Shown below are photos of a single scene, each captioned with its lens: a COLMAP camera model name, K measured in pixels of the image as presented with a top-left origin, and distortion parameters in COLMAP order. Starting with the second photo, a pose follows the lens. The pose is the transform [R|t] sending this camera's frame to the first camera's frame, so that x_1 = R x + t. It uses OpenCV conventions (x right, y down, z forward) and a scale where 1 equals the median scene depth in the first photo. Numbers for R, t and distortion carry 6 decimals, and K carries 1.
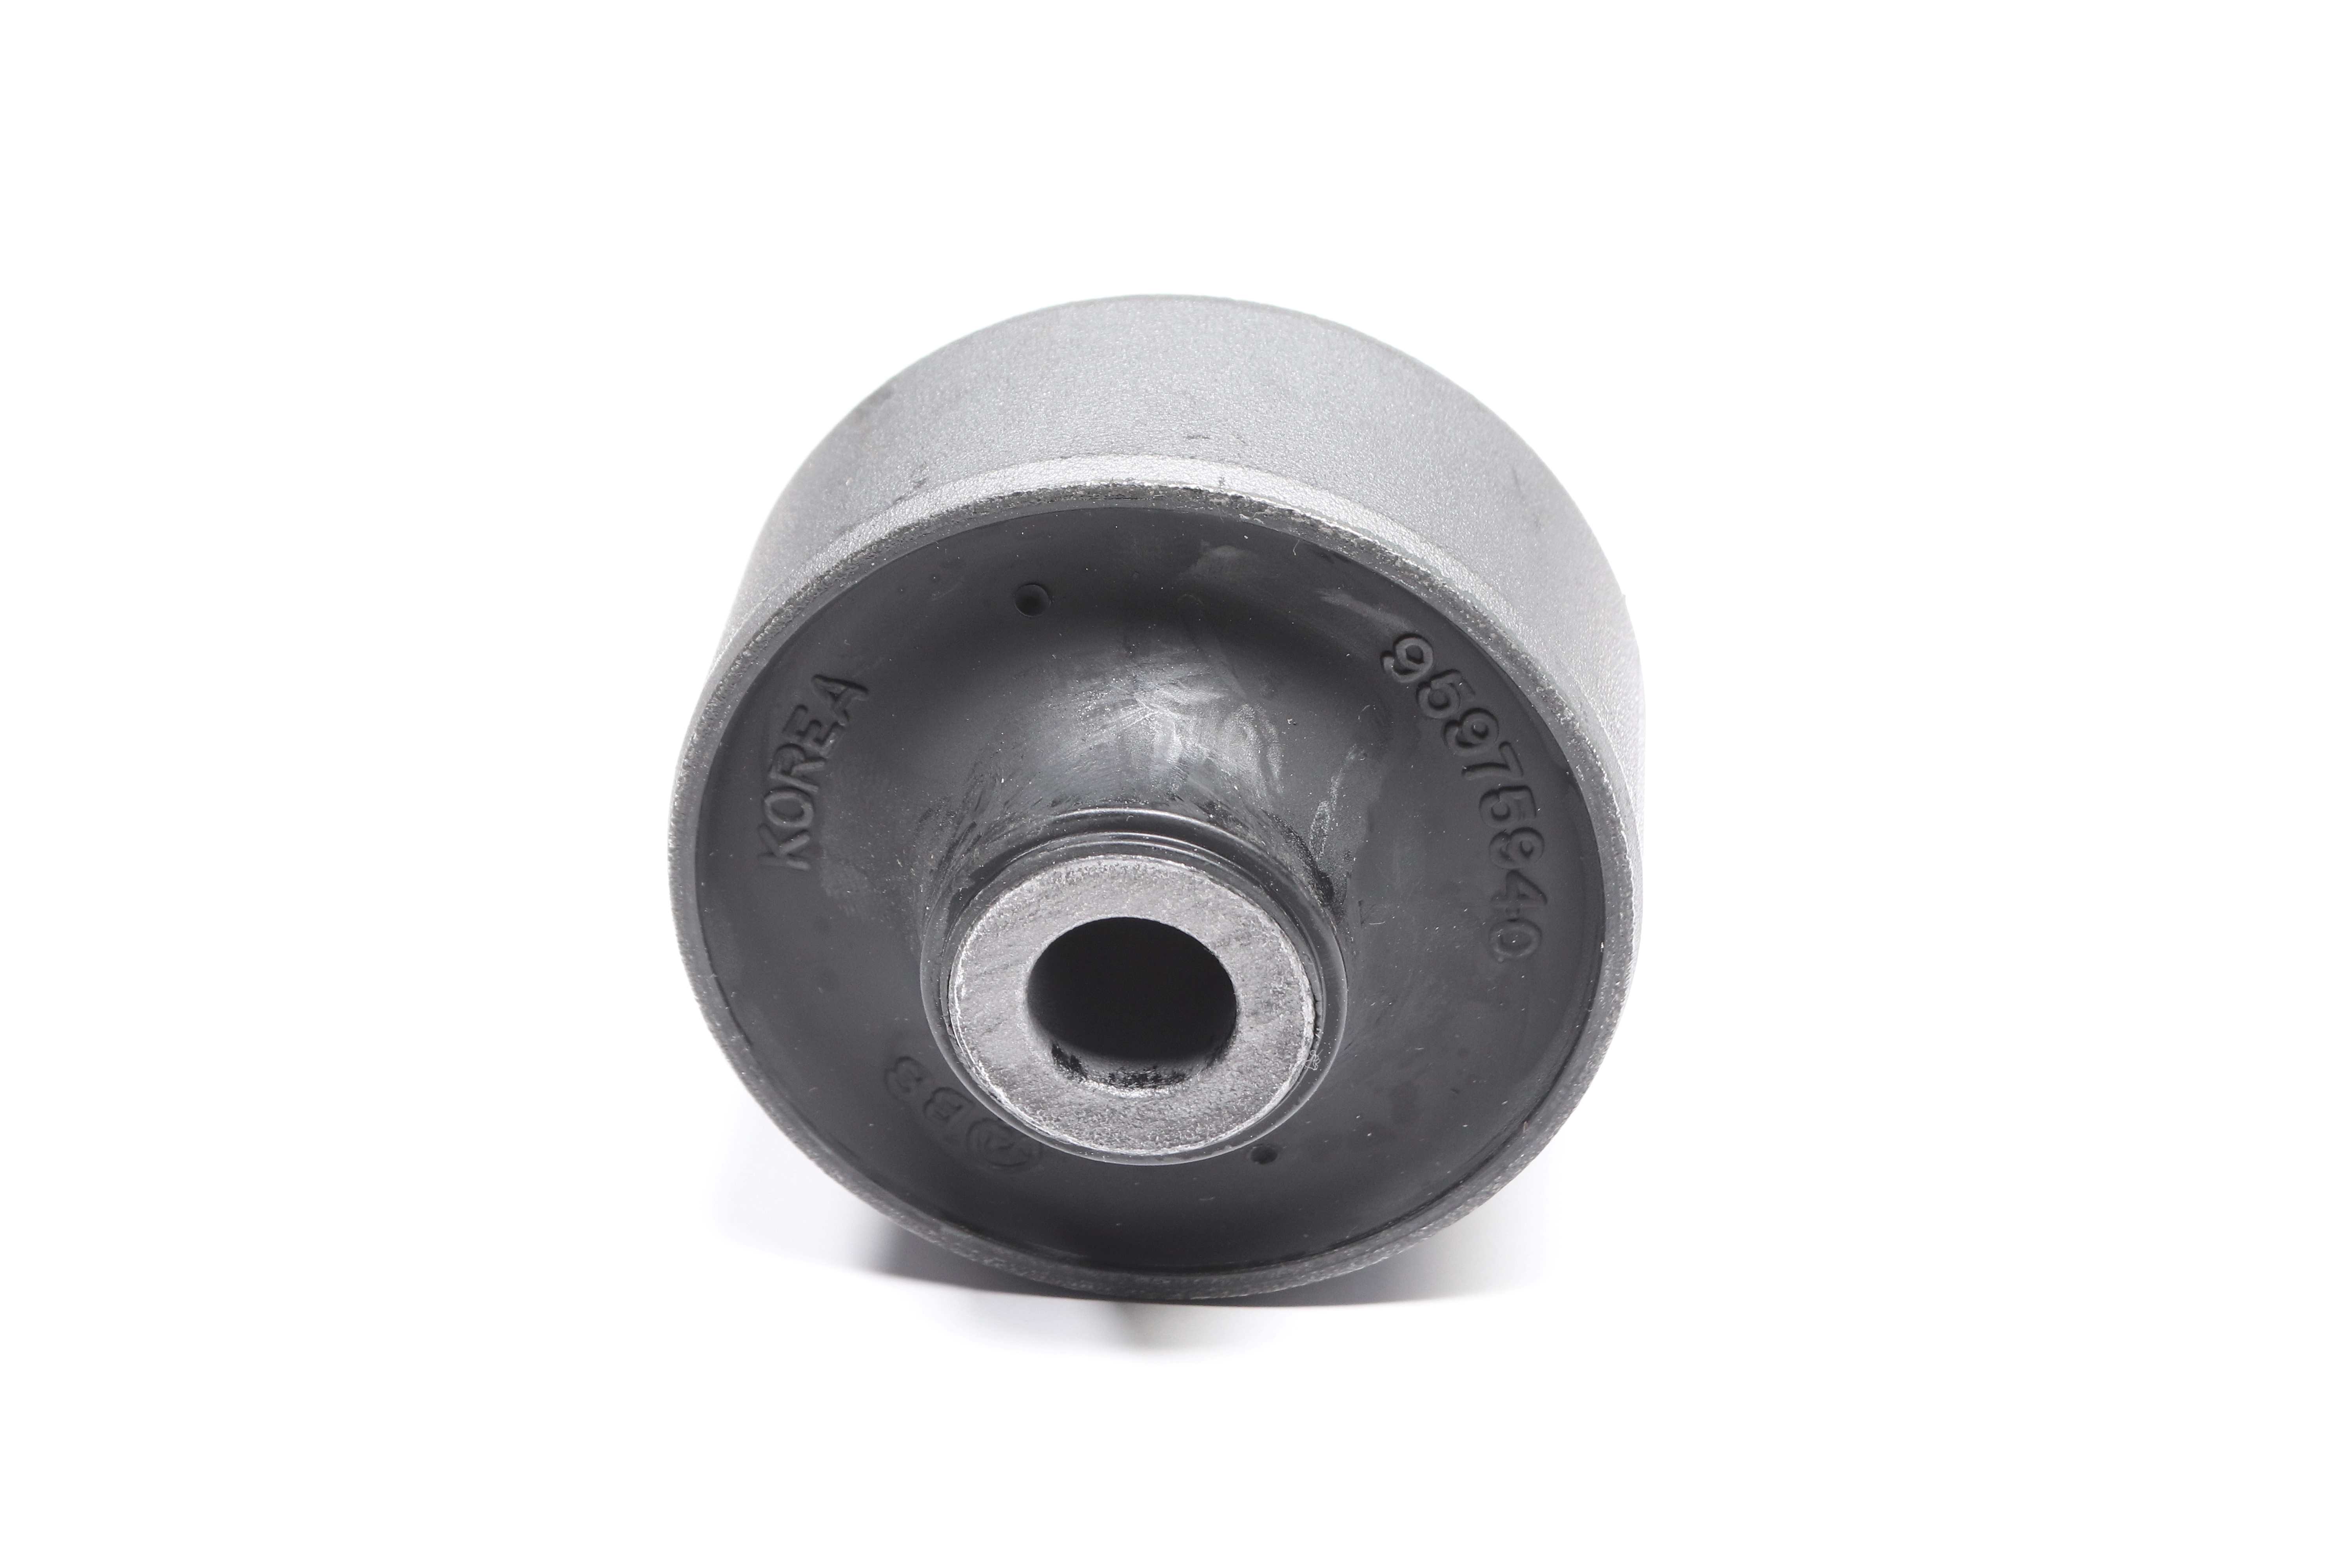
lens RADIAL K [[5066.2, 0, 1173.4], [0, 5066.2, 797.0], [0, 0, 1]] dist [0.099980, 0.000000]
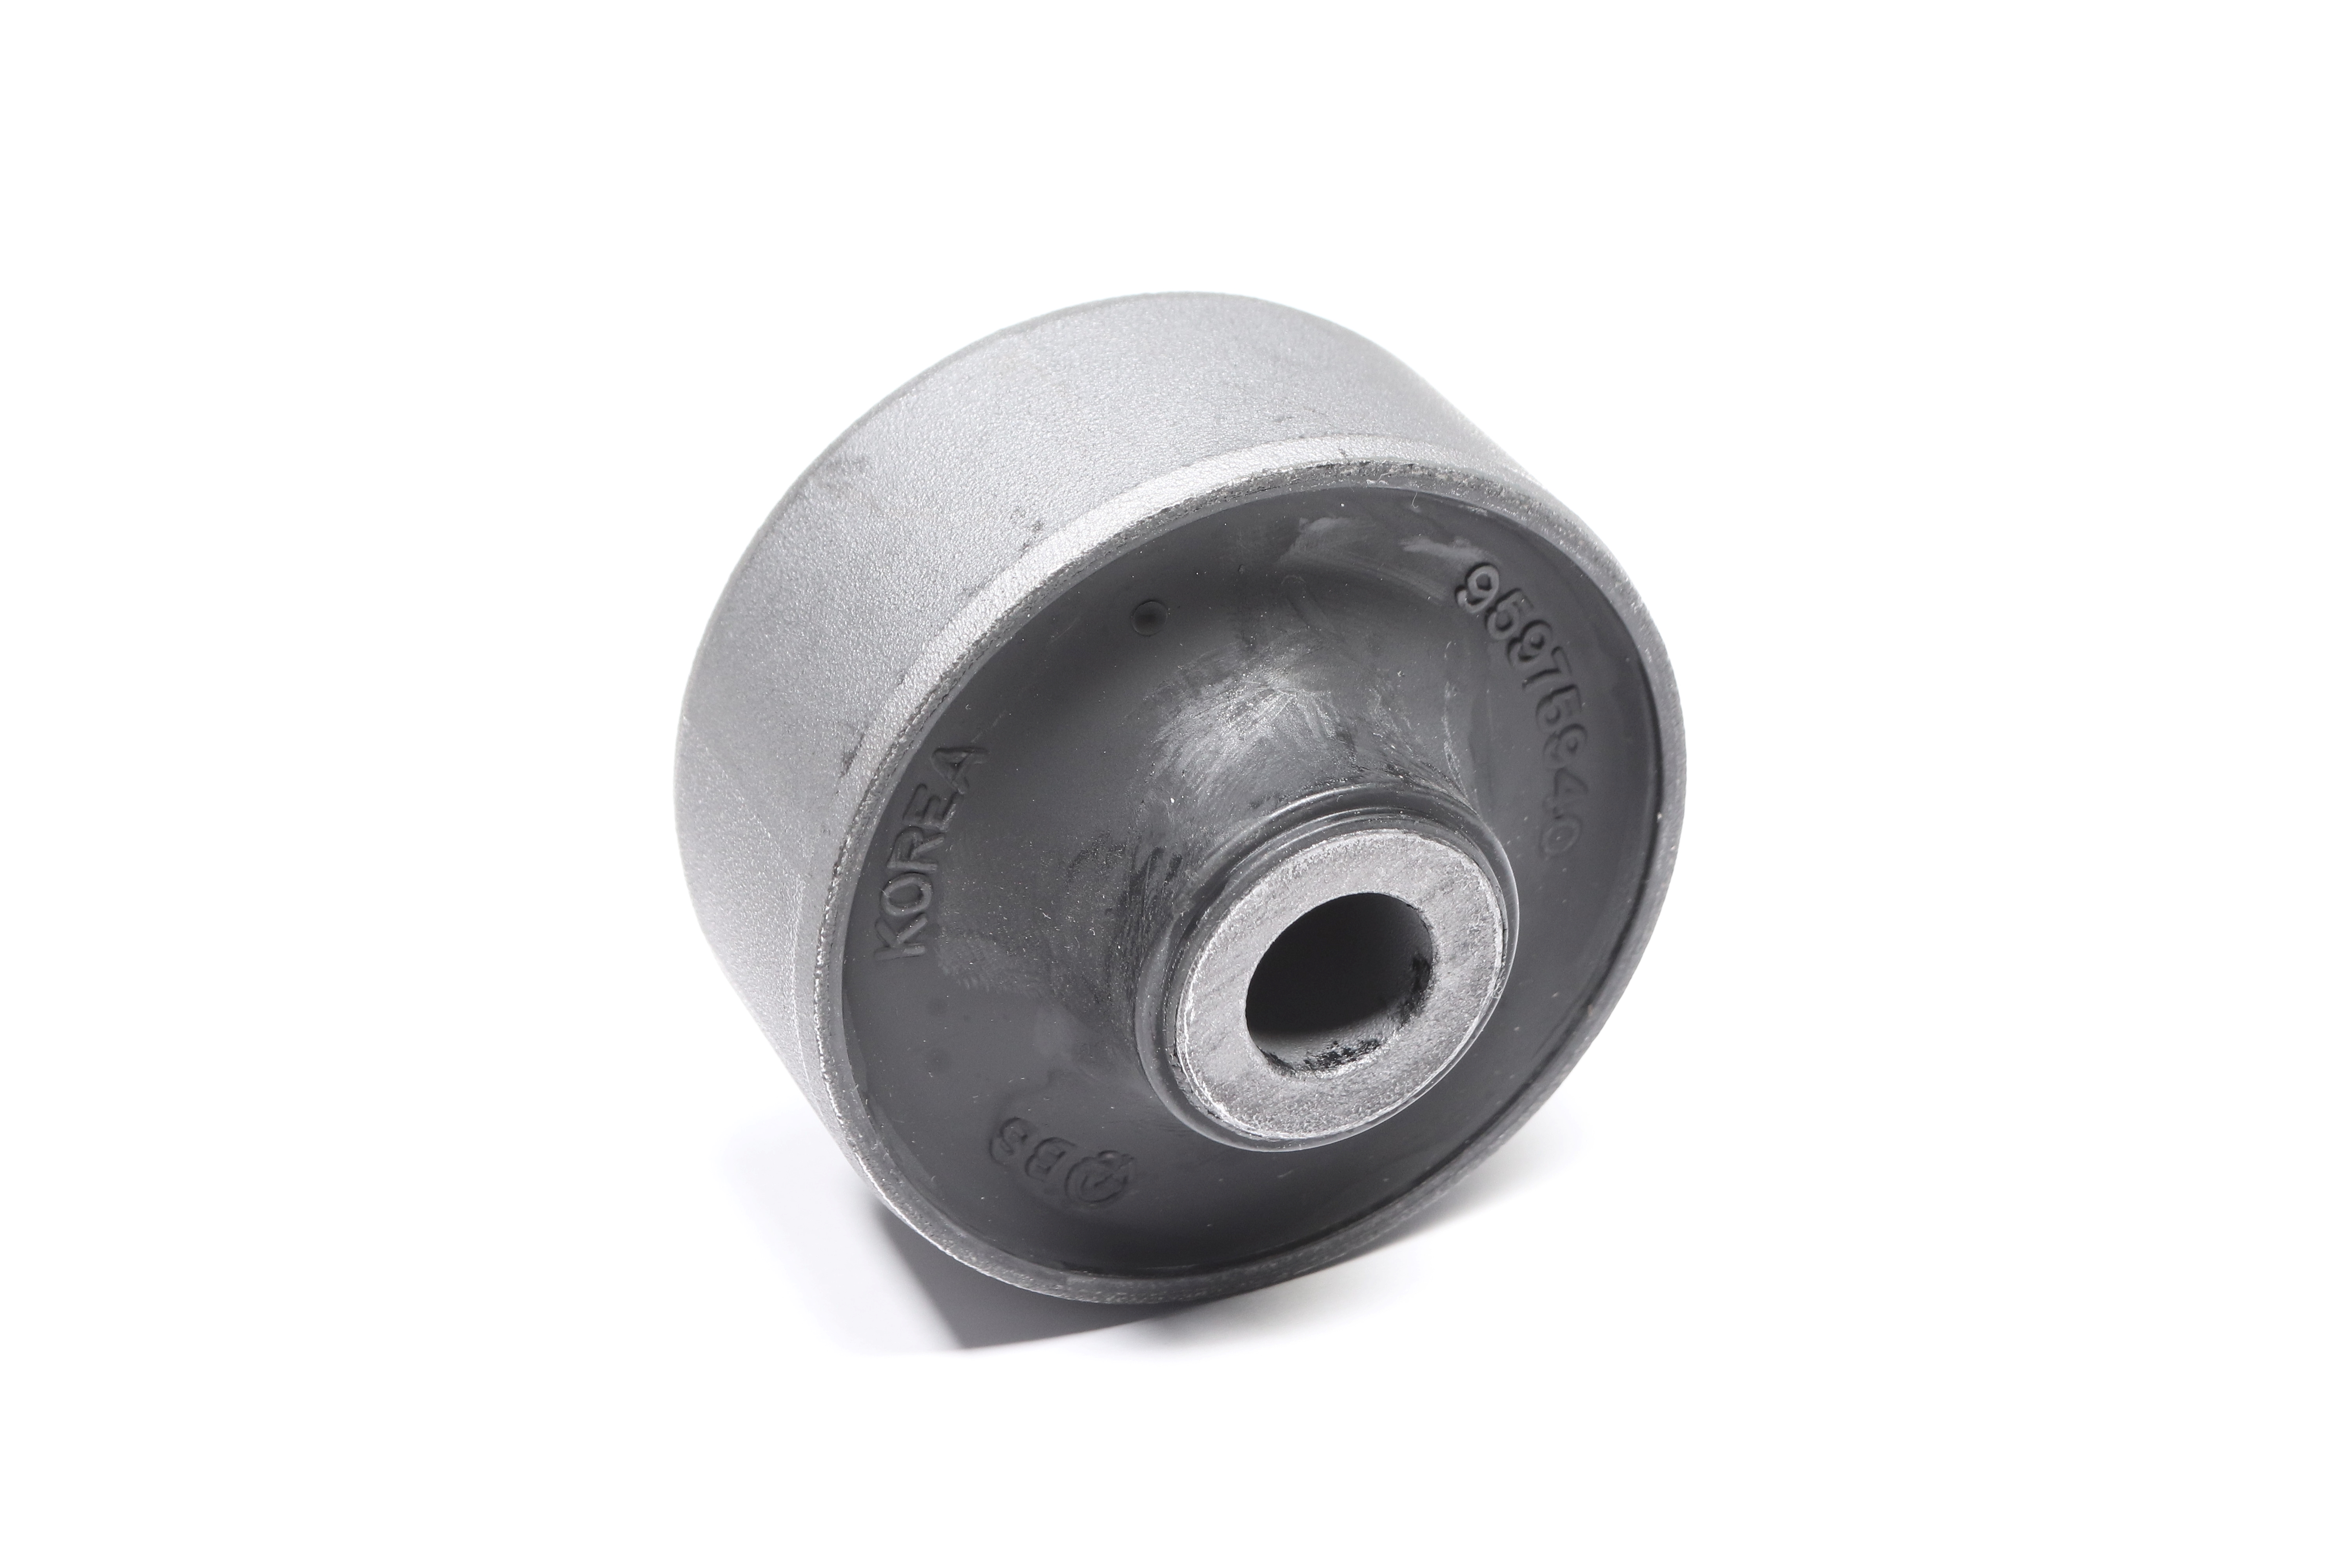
lens RADIAL K [[5066.2, 0, 1177.0], [0, 5066.2, 769.5], [0, 0, 1]] dist [0.099980, 0.000000]
pose [[0.833272, -0.242172, 0.497001, -0.521482], [0.245976, 0.967478, 0.059016, -0.066982], [-0.495129, 0.073074, 0.865741, 0.140081]]
